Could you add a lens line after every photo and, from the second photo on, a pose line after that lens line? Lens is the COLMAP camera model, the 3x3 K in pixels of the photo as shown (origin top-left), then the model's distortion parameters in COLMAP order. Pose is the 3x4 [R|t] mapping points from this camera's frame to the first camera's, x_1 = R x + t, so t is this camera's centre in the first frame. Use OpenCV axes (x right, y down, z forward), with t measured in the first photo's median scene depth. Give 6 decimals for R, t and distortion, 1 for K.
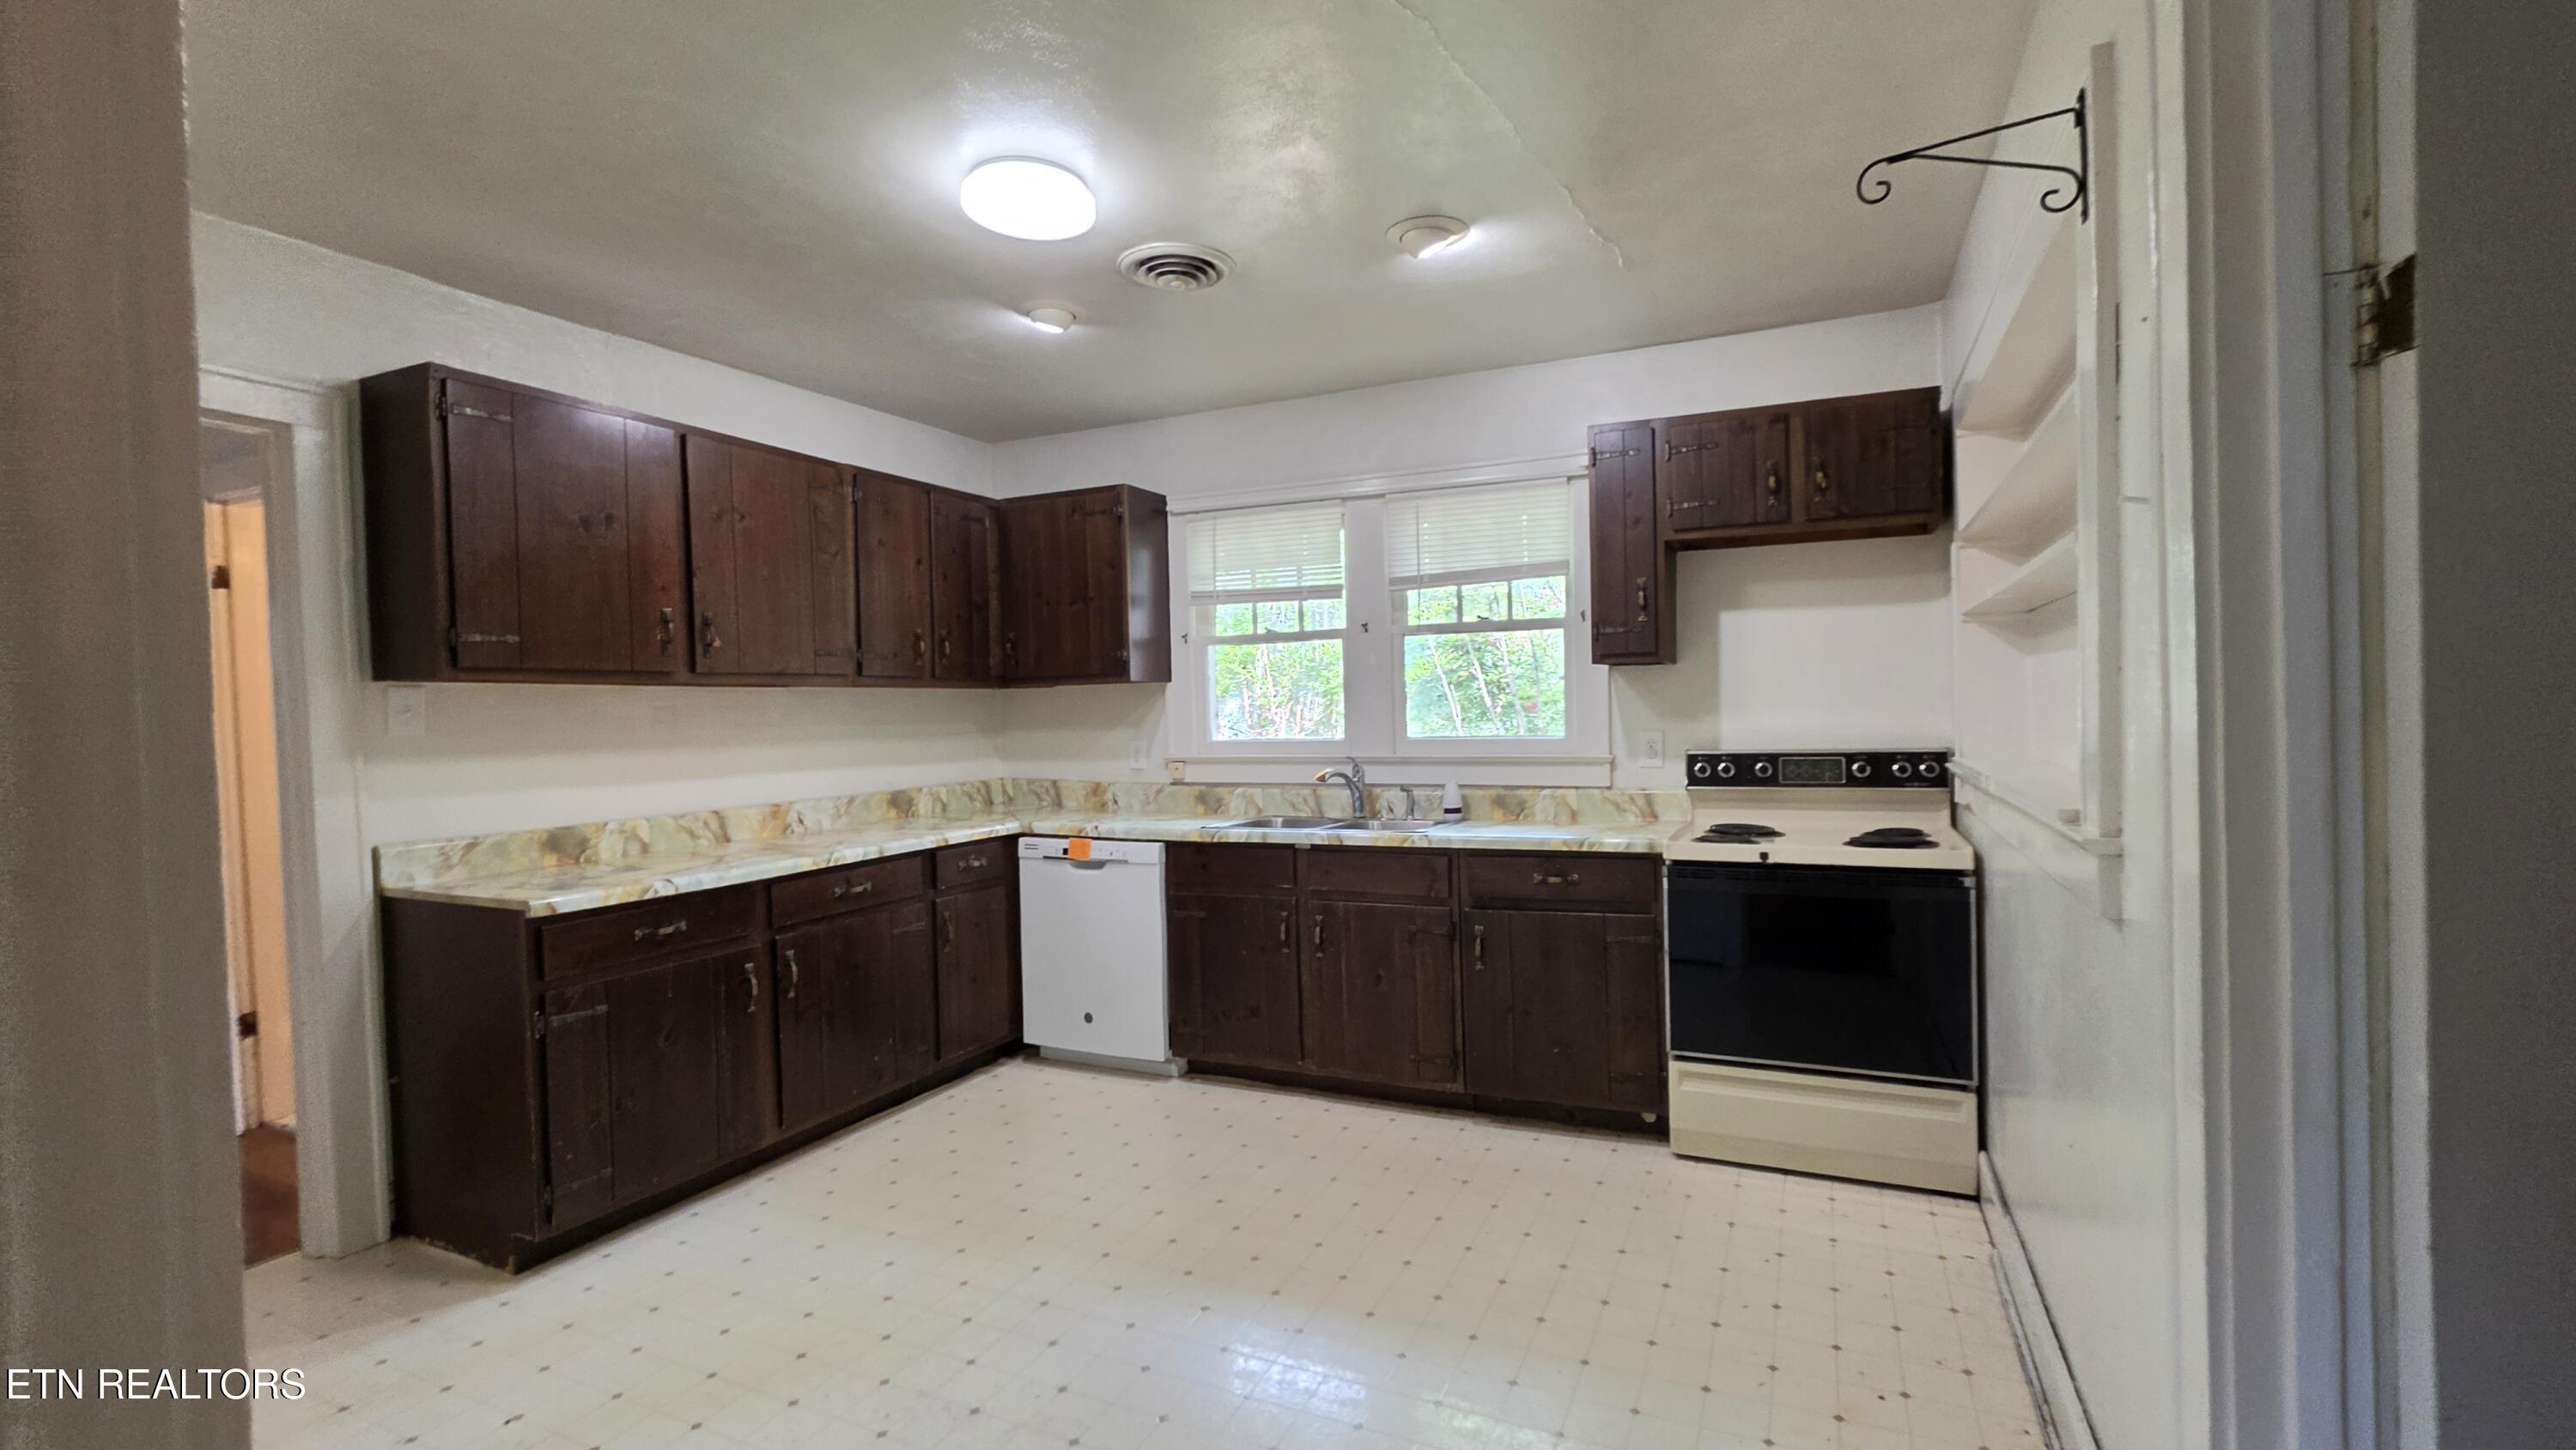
lens RADIAL K [[1074.4, 0, 1330.6], [0, 1074.4, 706.4], [0, 0, 1]] dist [-0.005571, -0.000109]
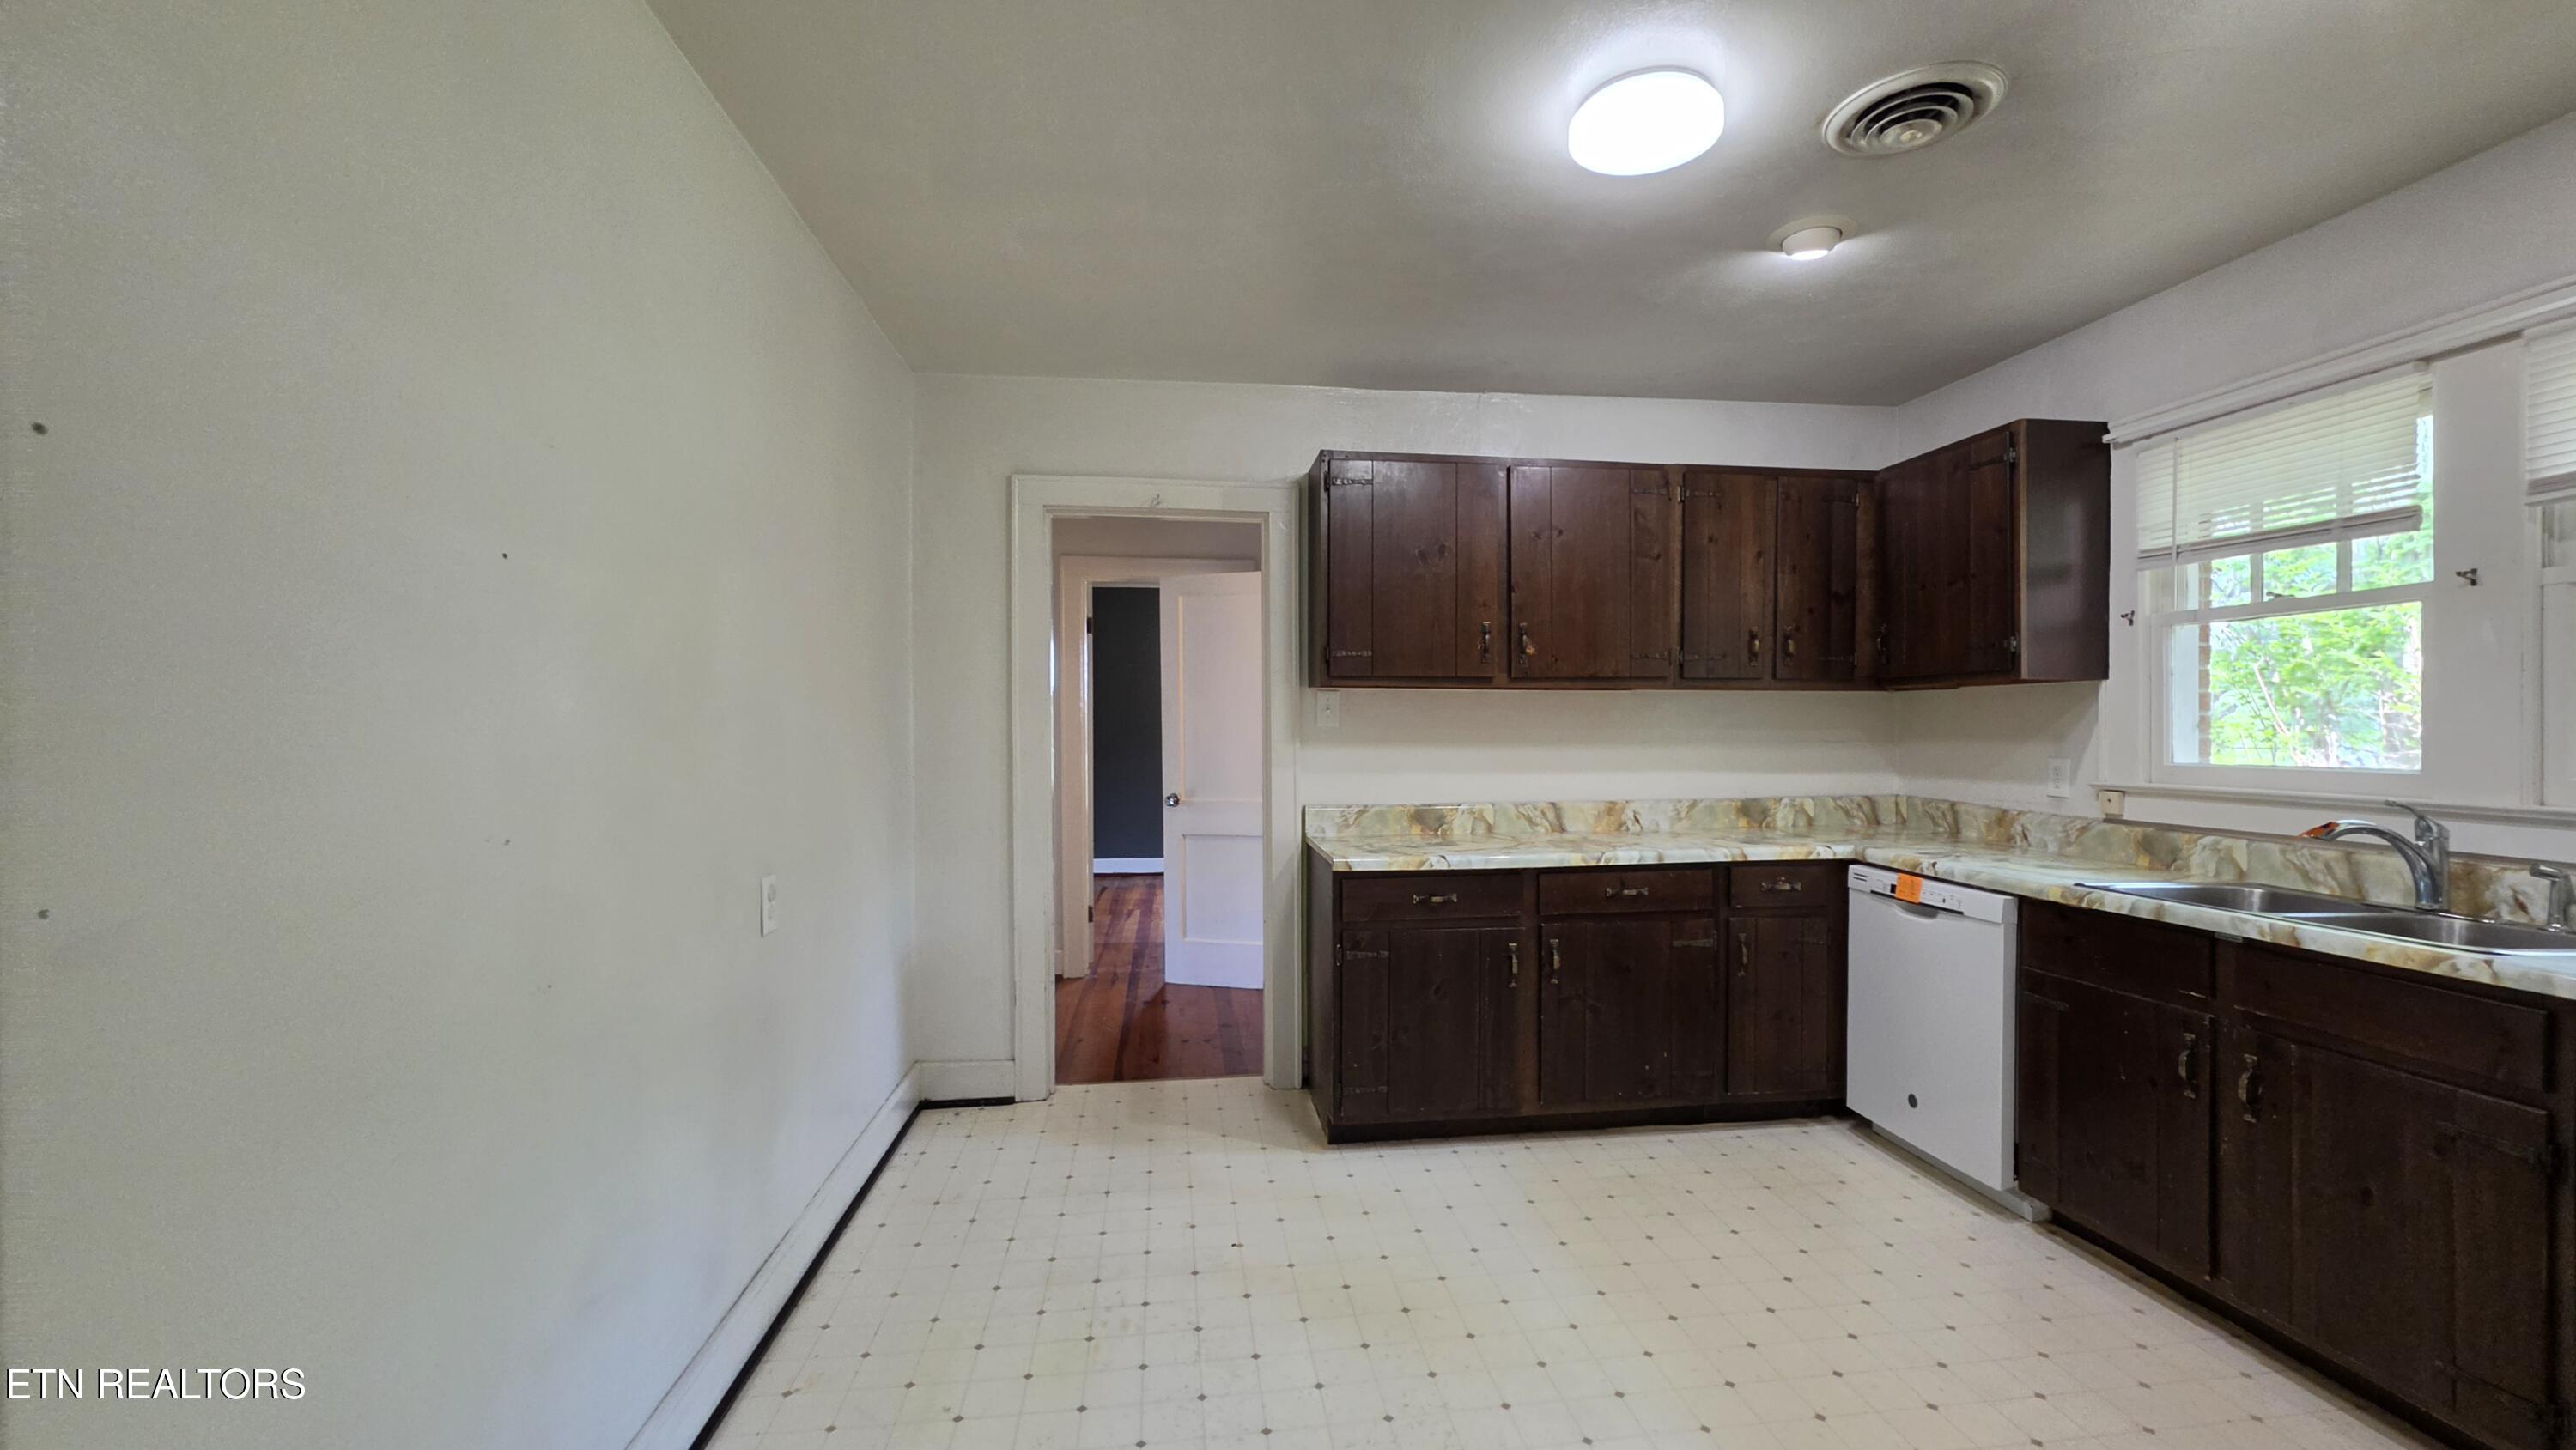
lens RADIAL K [[1029.6, 0, 1300.8], [0, 1029.6, 717.2], [0, 0, 1]] dist [-0.002460, 0.000348]
pose [[0.525905, 0.013918, -0.850429, 0.199217], [-0.009834, 0.999899, 0.010283, 0.001352], [0.850486, 0.002956, 0.525989, 0.229606]]
